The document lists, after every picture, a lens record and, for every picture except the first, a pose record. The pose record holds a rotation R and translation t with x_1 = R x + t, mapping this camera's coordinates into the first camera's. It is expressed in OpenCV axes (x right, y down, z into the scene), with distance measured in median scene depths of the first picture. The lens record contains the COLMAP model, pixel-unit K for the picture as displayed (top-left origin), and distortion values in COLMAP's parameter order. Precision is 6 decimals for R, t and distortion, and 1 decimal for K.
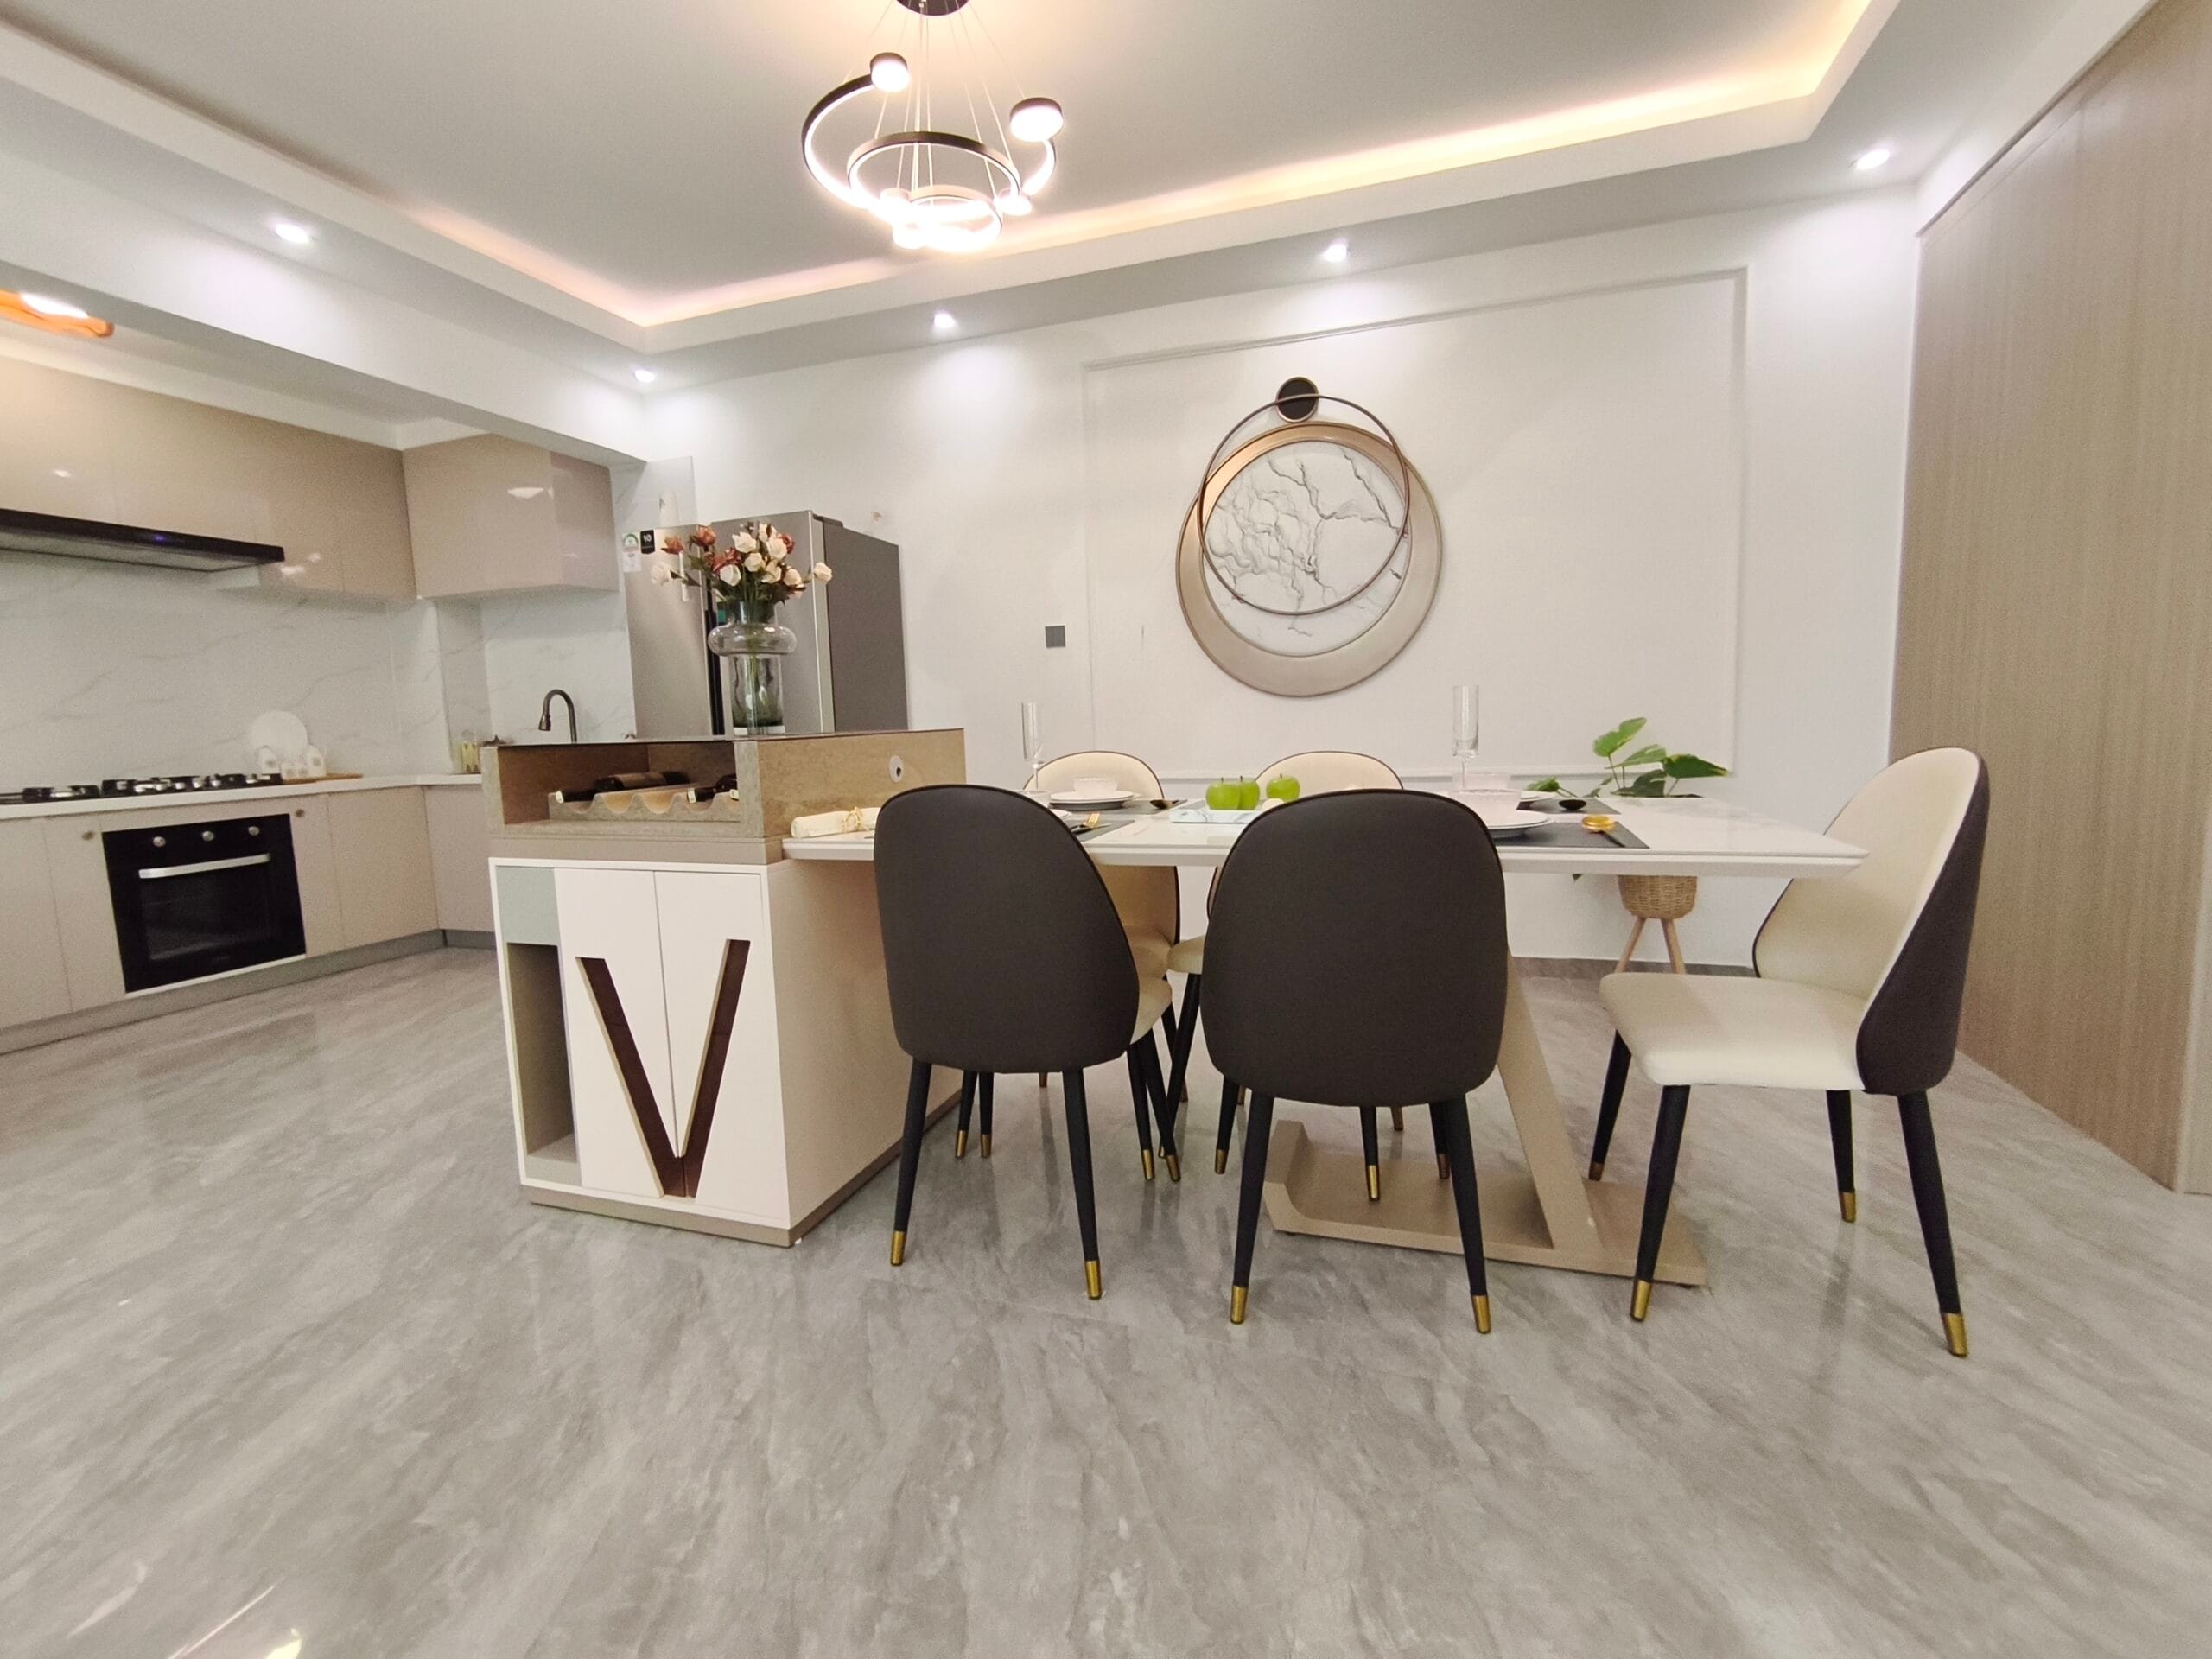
lens RADIAL K [[972.6, 0, 1105.6], [0, 972.6, 812.7], [0, 0, 1]] dist [0.000338, 0.002950]
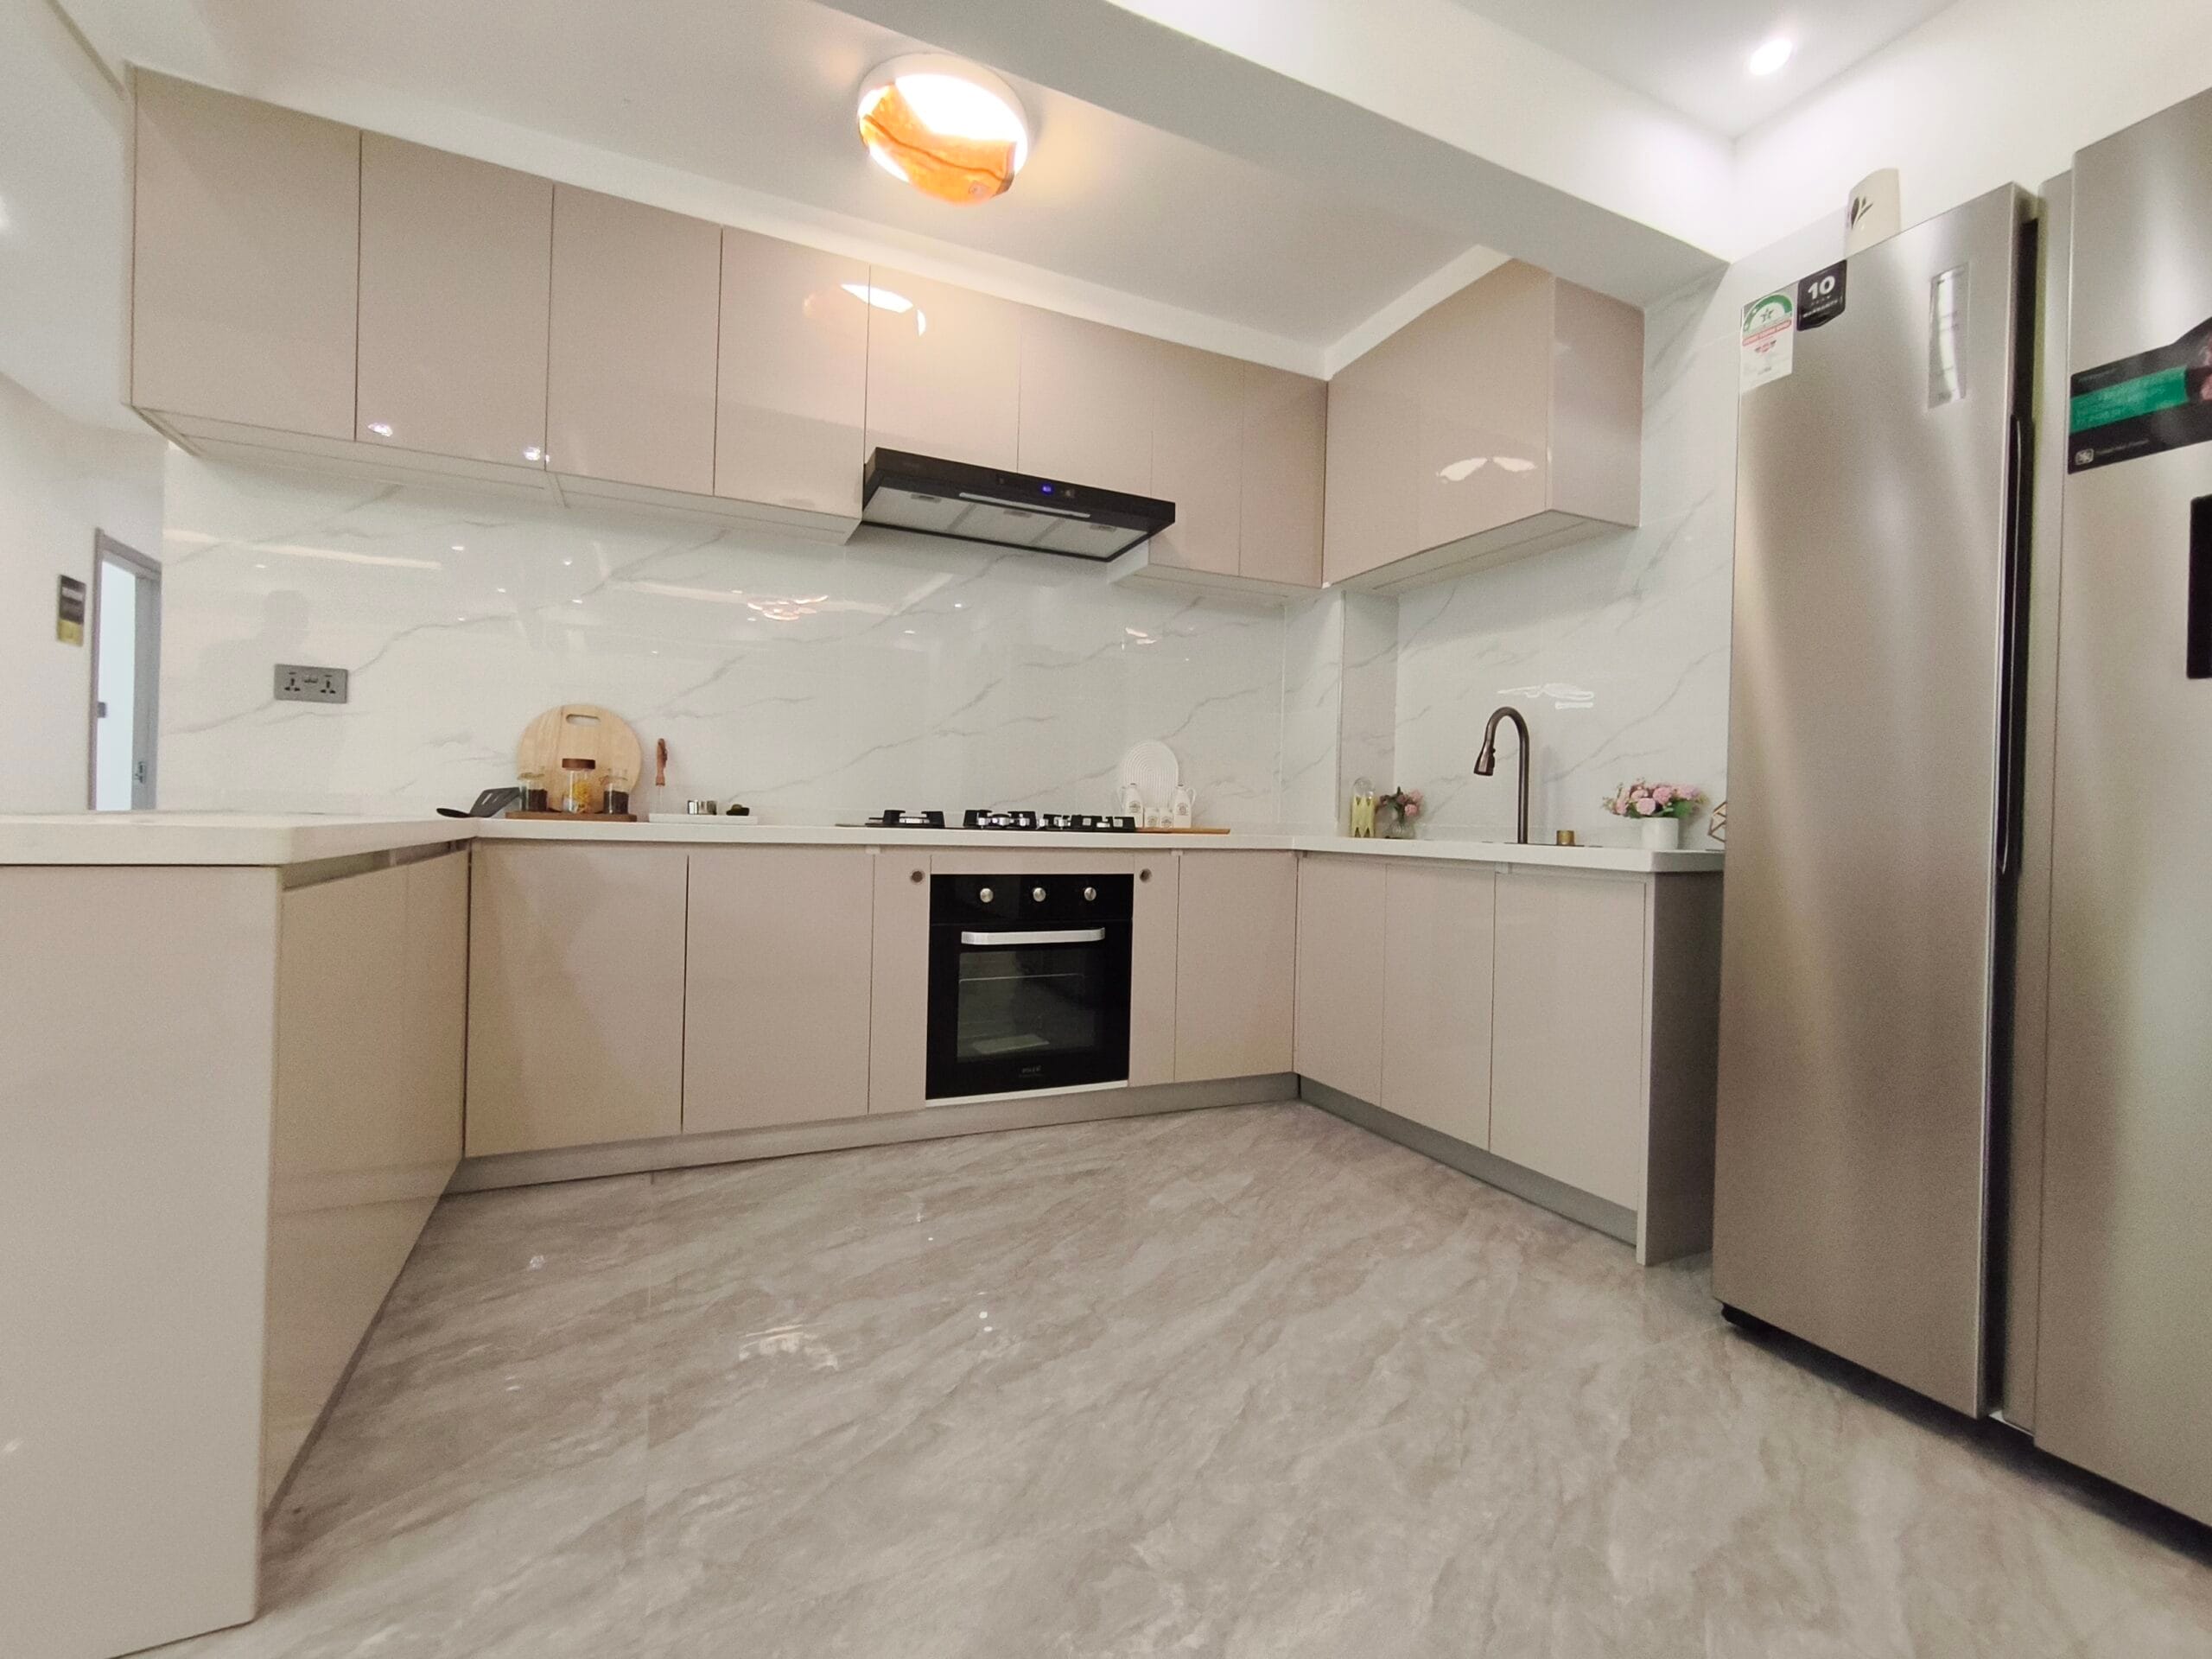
lens RADIAL K [[972.6, 0, 1107.9], [0, 972.6, 822.4], [0, 0, 1]] dist [0.000338, 0.002950]
pose [[0.689311, 0.052671, -0.722548, -0.350336], [-0.124215, 0.991177, -0.046248, -0.001255], [0.713737, 0.121630, 0.689772, 0.500997]]
